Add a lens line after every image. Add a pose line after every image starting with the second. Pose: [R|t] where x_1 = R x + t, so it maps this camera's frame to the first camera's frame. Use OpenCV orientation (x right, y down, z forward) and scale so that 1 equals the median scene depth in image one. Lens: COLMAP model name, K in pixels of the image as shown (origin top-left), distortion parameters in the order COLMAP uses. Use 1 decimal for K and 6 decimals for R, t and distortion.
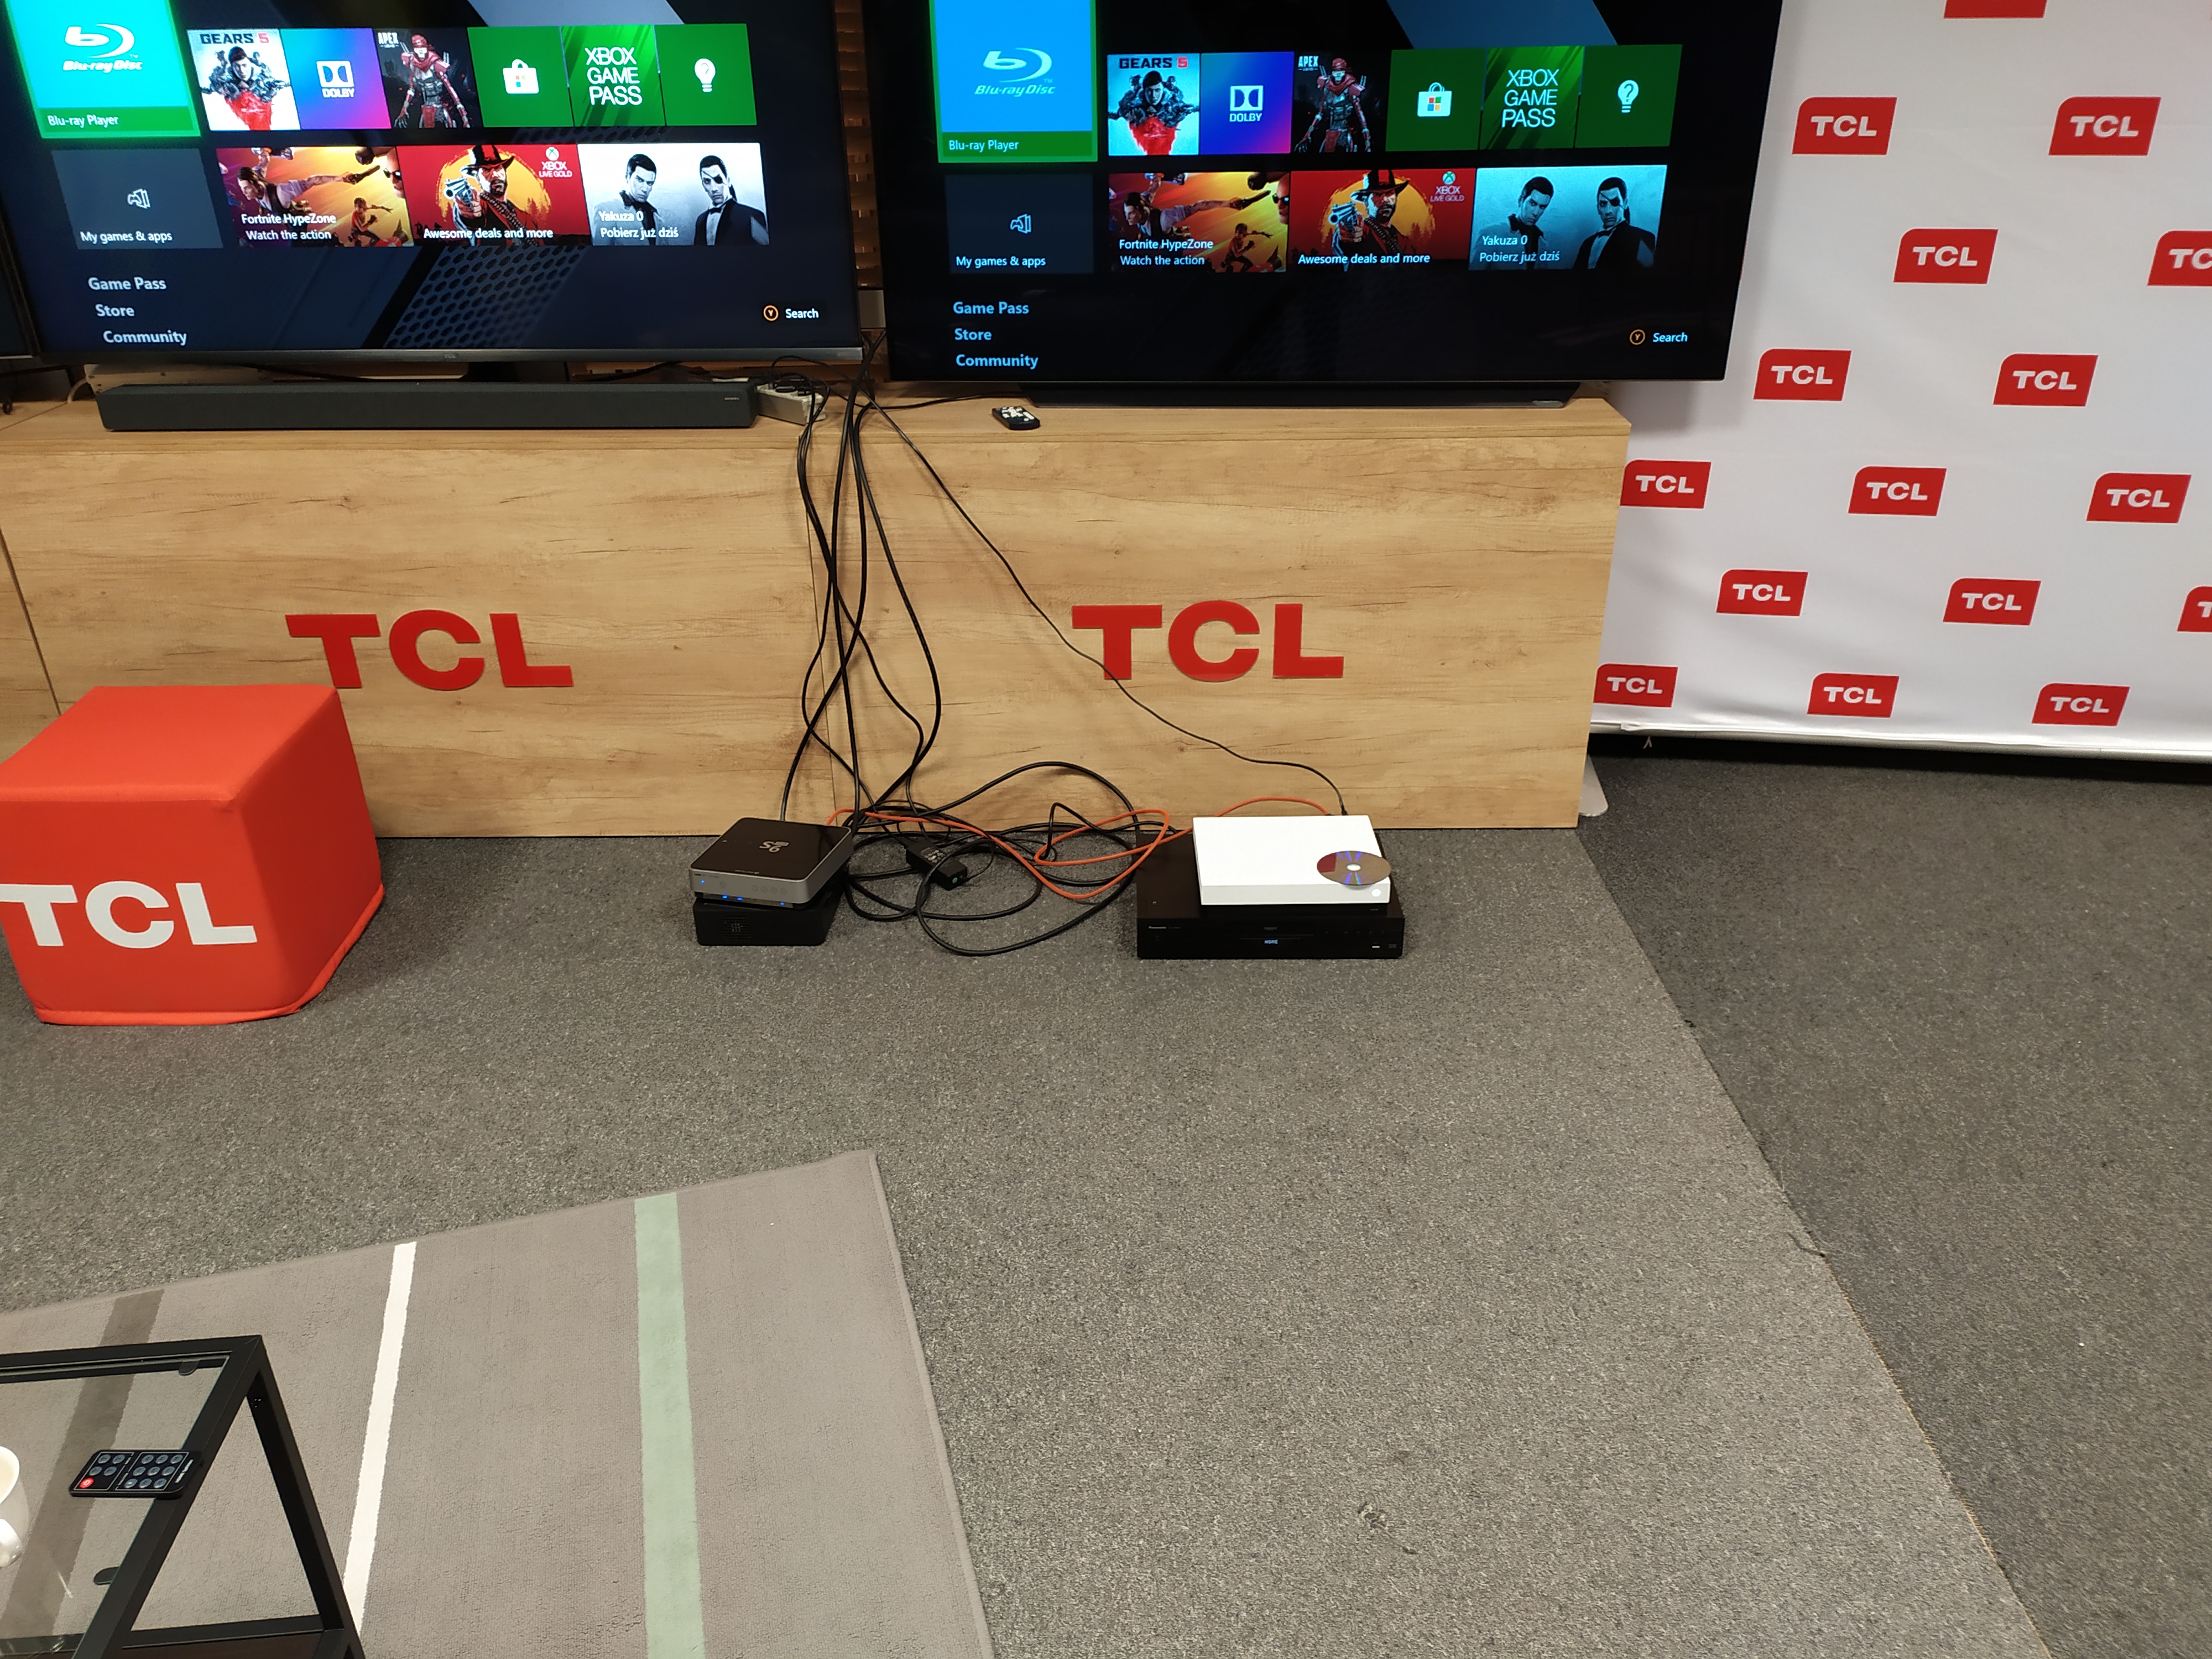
lens RADIAL K [[1633.1, 0, 1098.3], [0, 1633.1, 825.7], [0, 0, 1]] dist [0.066546, -0.061679]
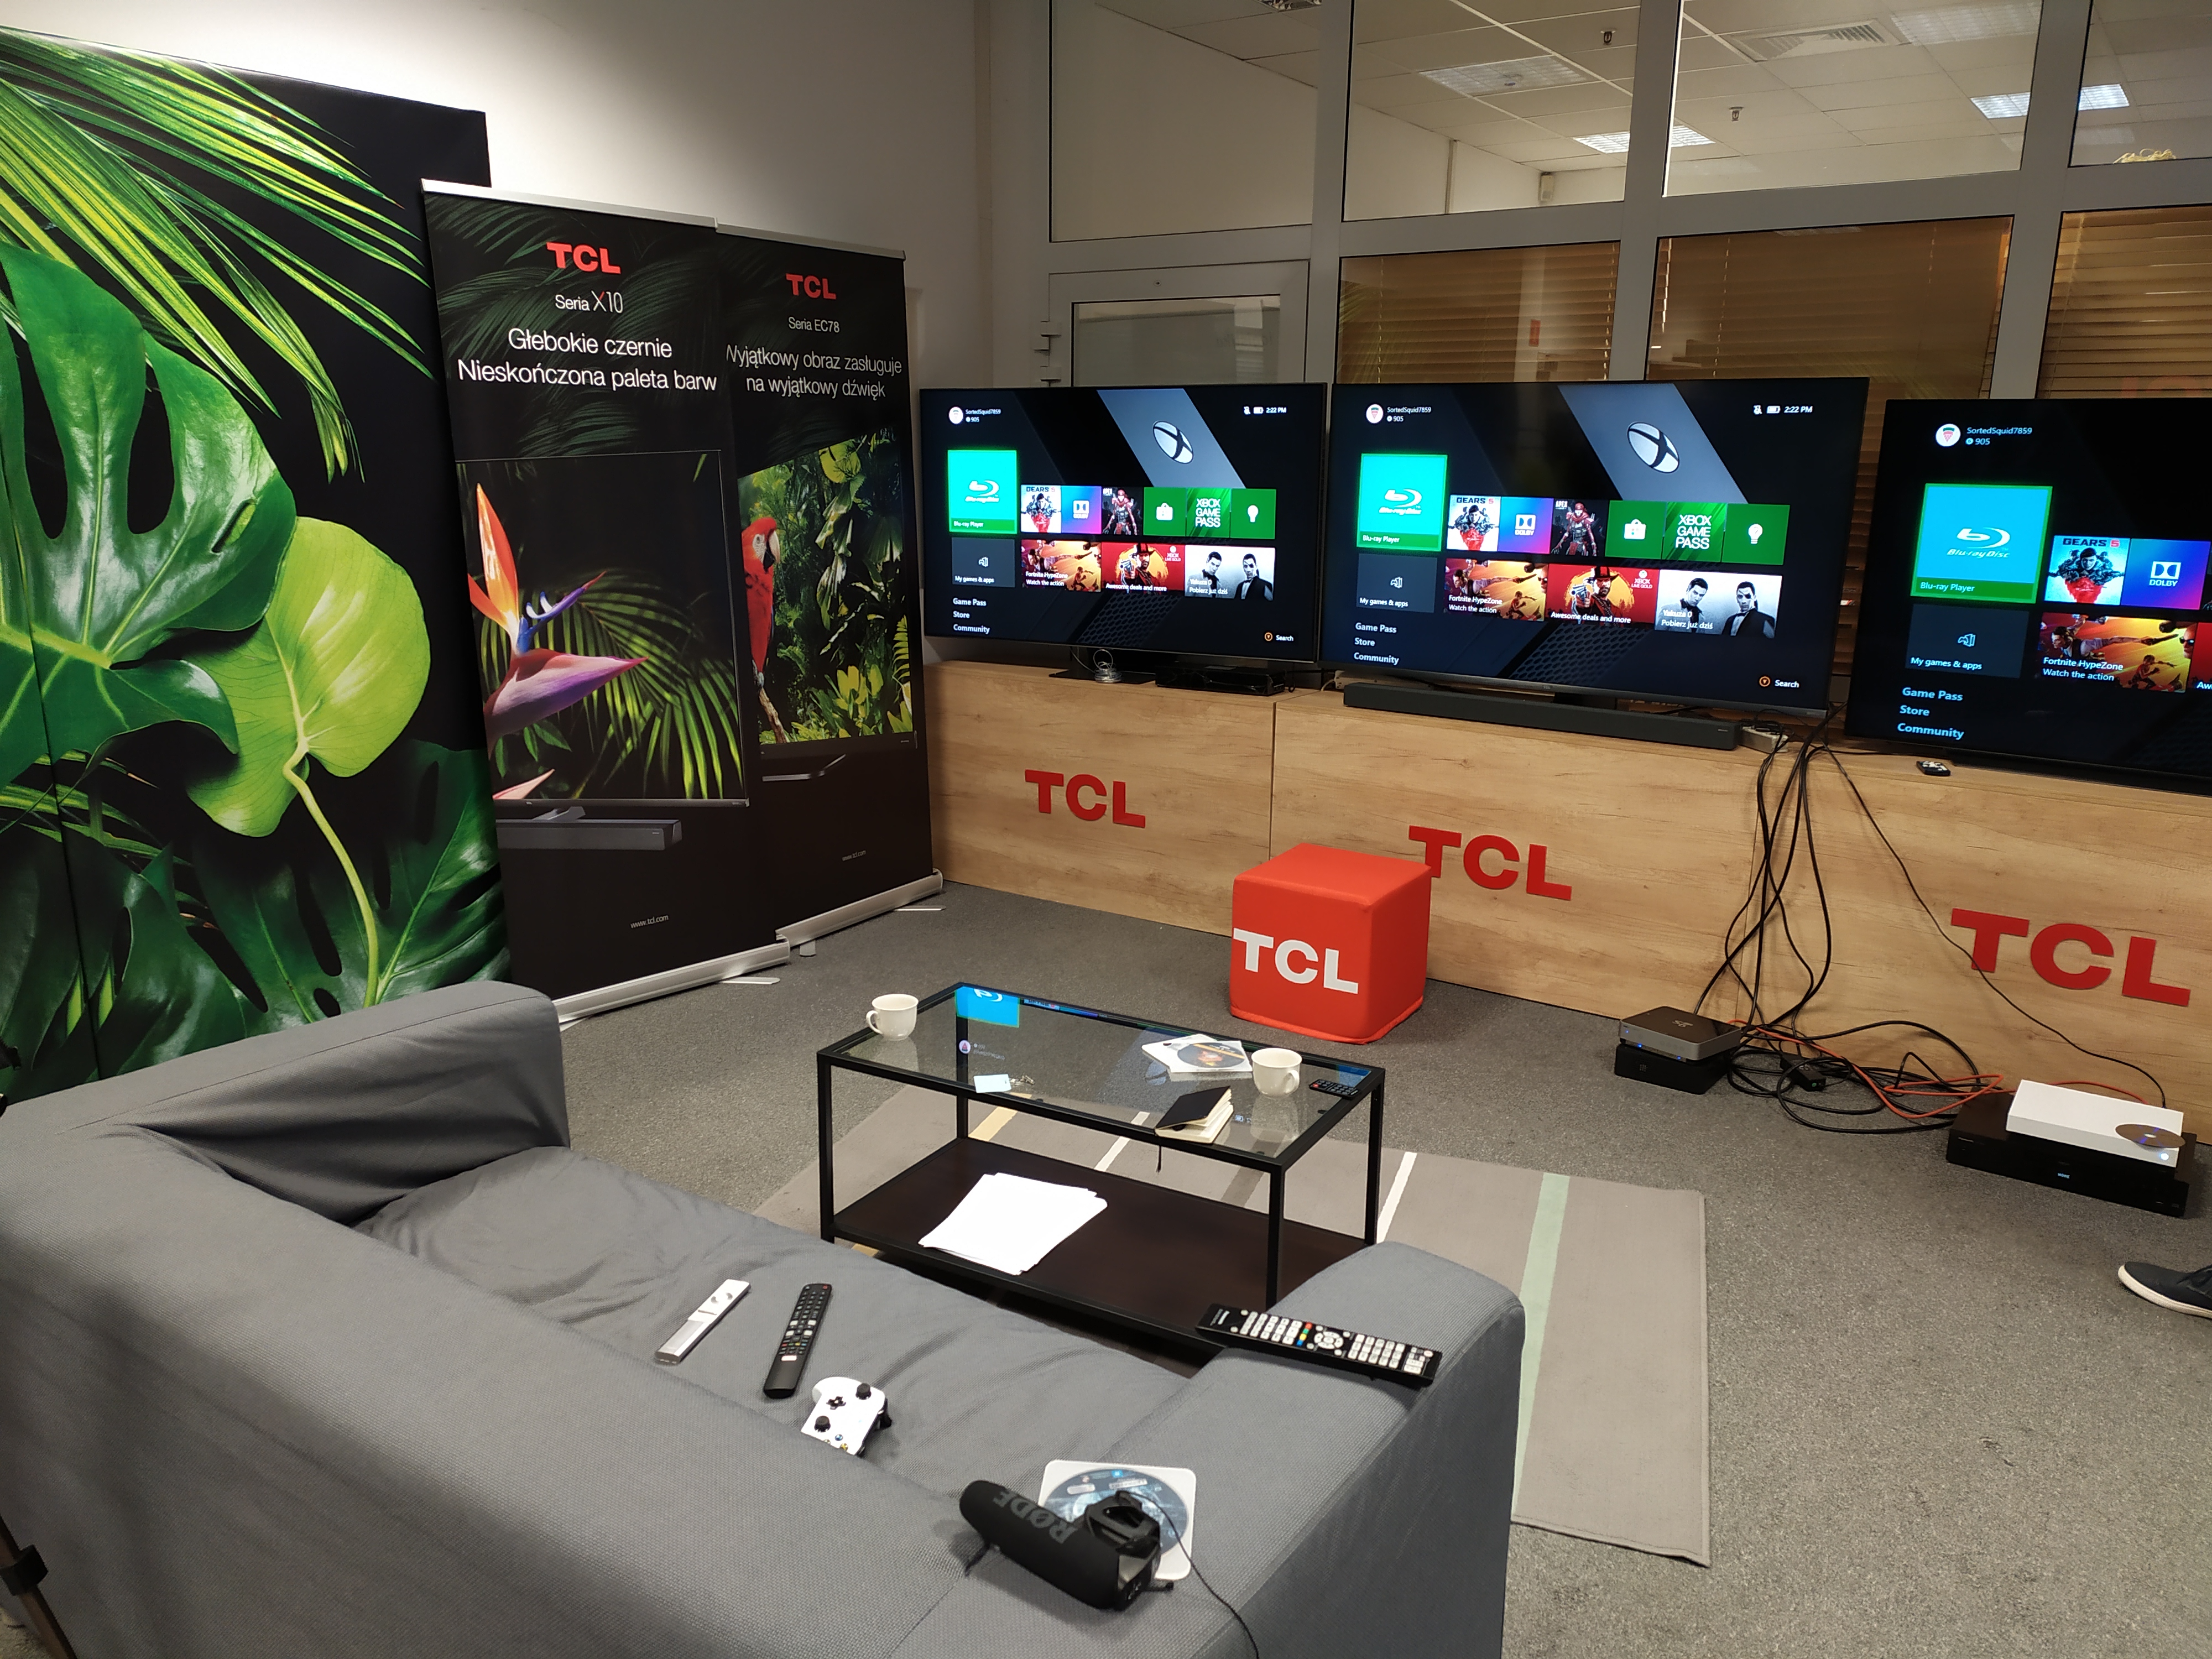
lens RADIAL K [[1633.1, 0, 1098.5], [0, 1633.1, 828.8], [0, 0, 1]] dist [0.066546, -0.061679]
pose [[0.820321, 0.158946, -0.549373, 0.148763], [-0.281665, 0.948307, -0.146214, 0.204867], [0.497734, 0.274681, 0.822685, -0.494082]]
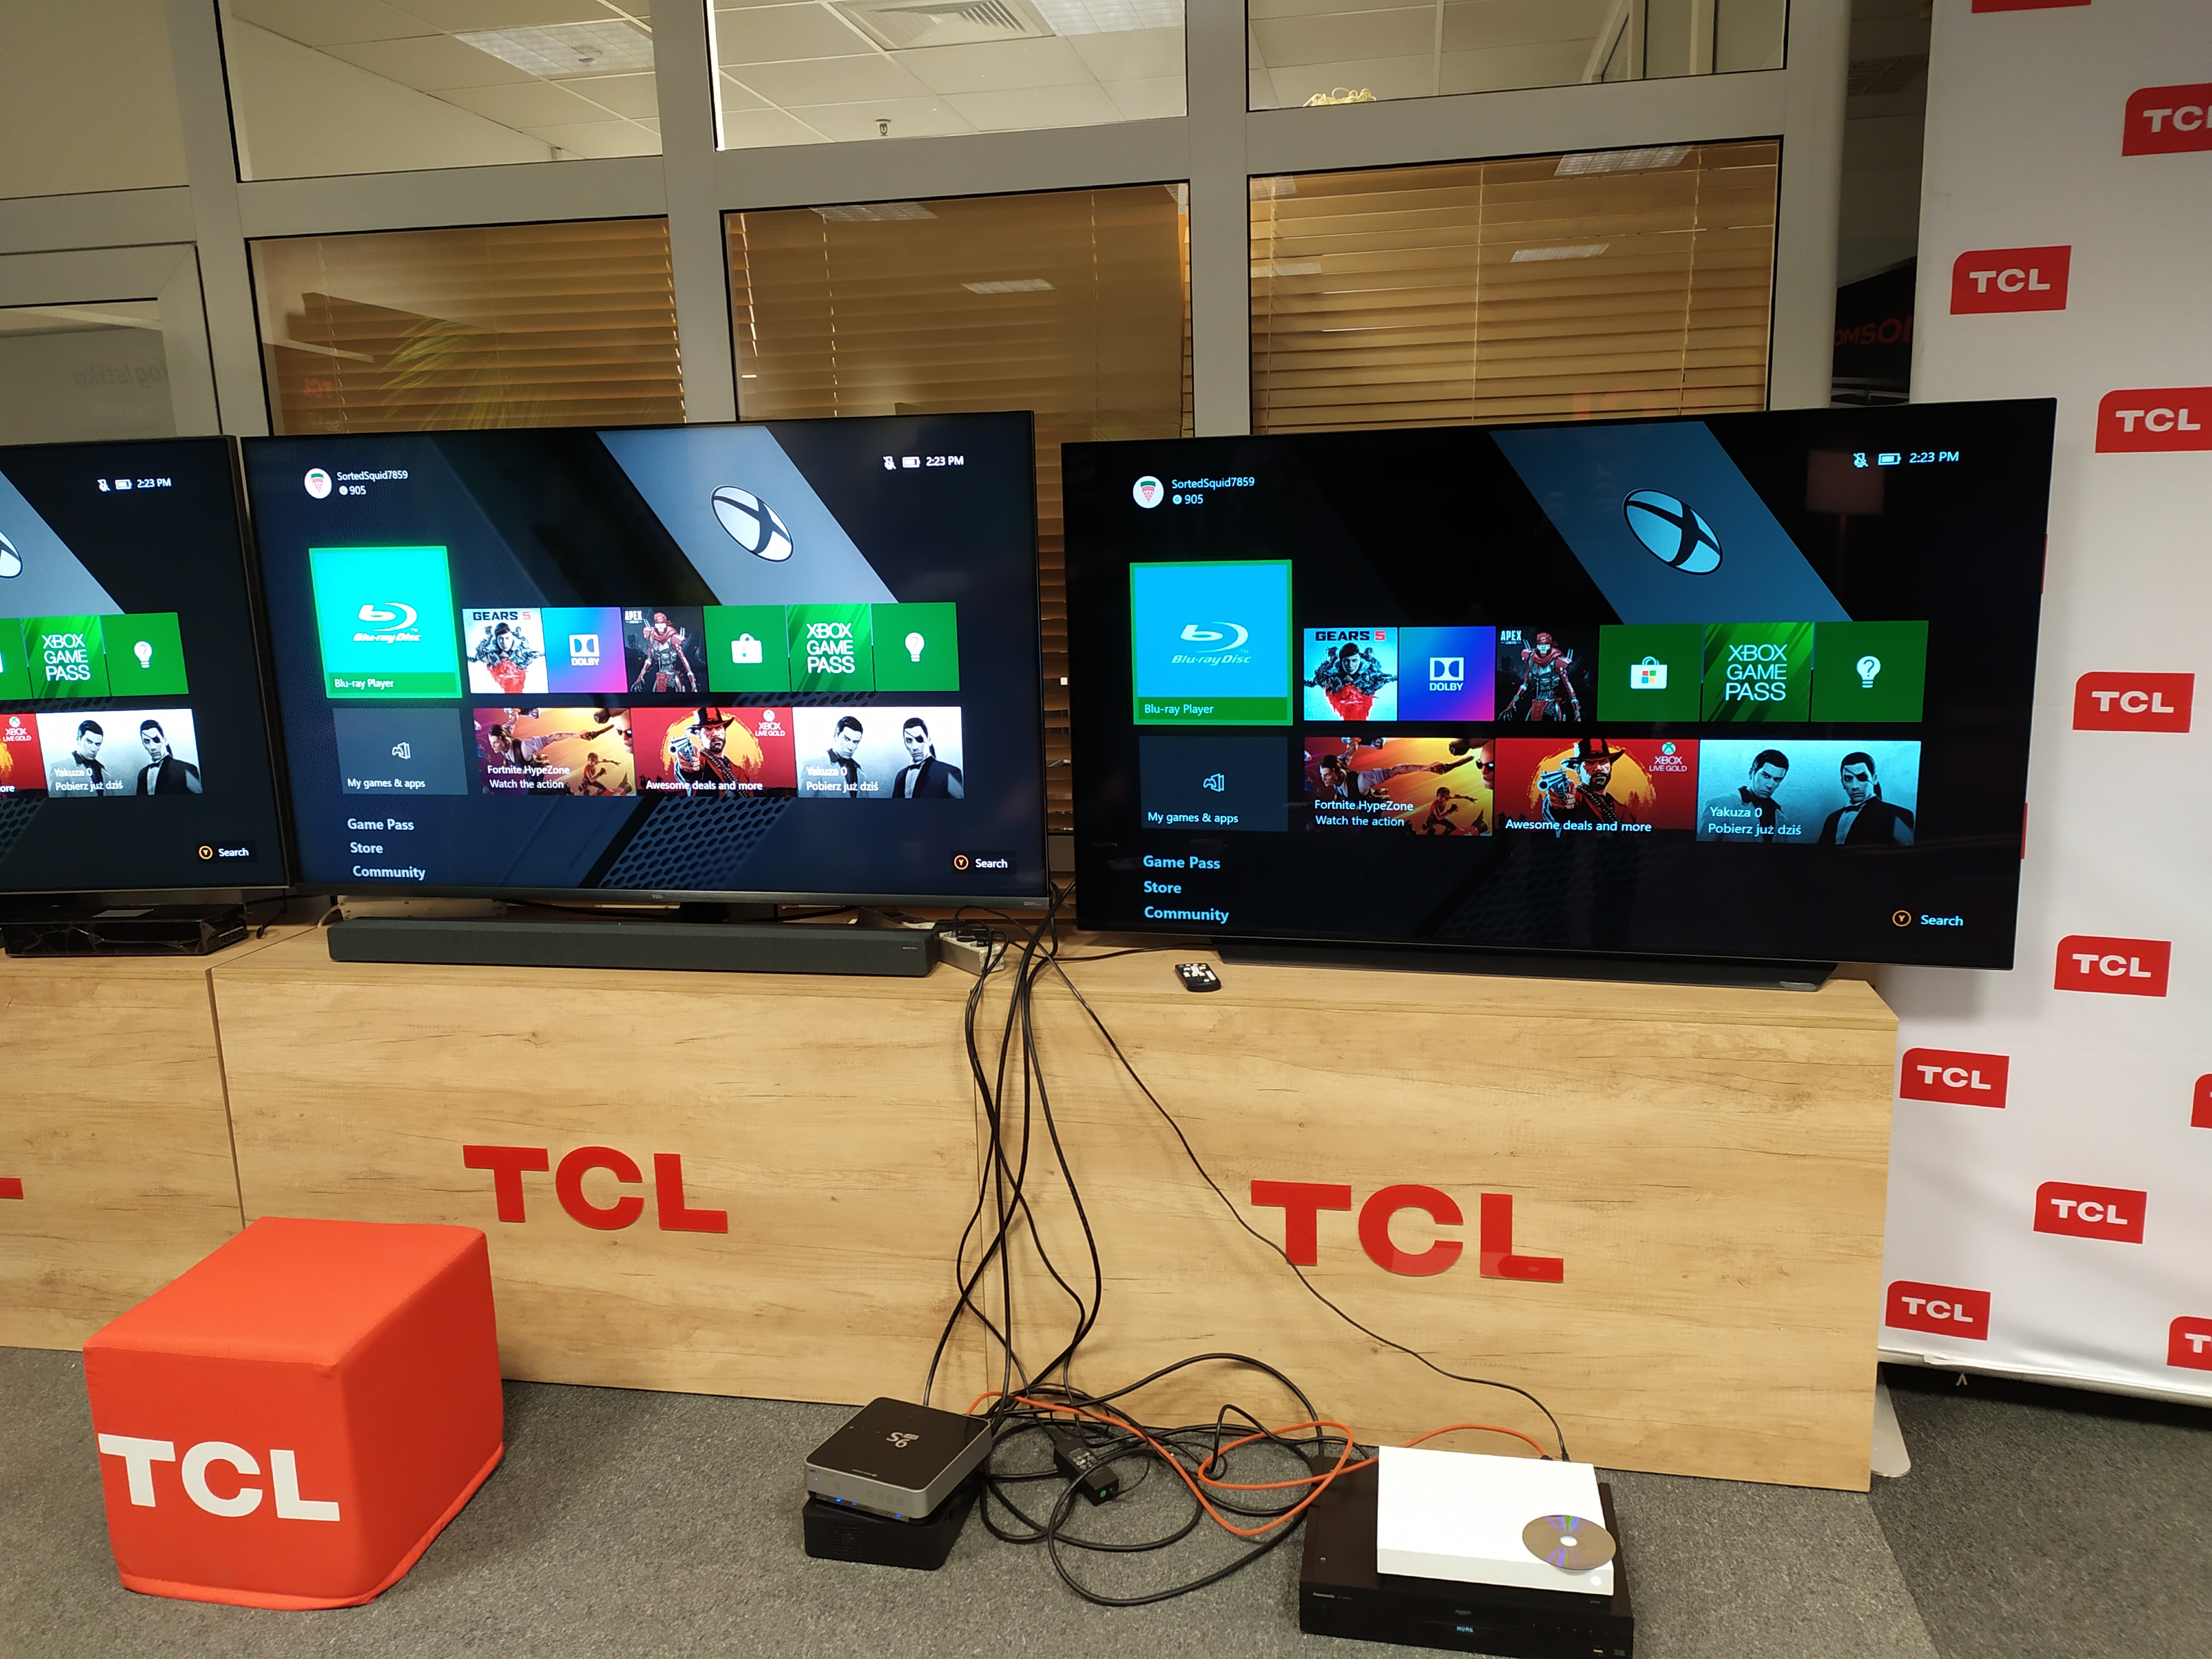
lens RADIAL K [[1633.1, 0, 1106.3], [0, 1633.1, 832.0], [0, 0, 1]] dist [0.066546, -0.061679]
pose [[0.983332, 0.022656, -0.180400, 0.066289], [-0.070096, 0.962744, -0.261171, -0.079231], [0.167762, 0.269463, 0.948286, 0.075560]]
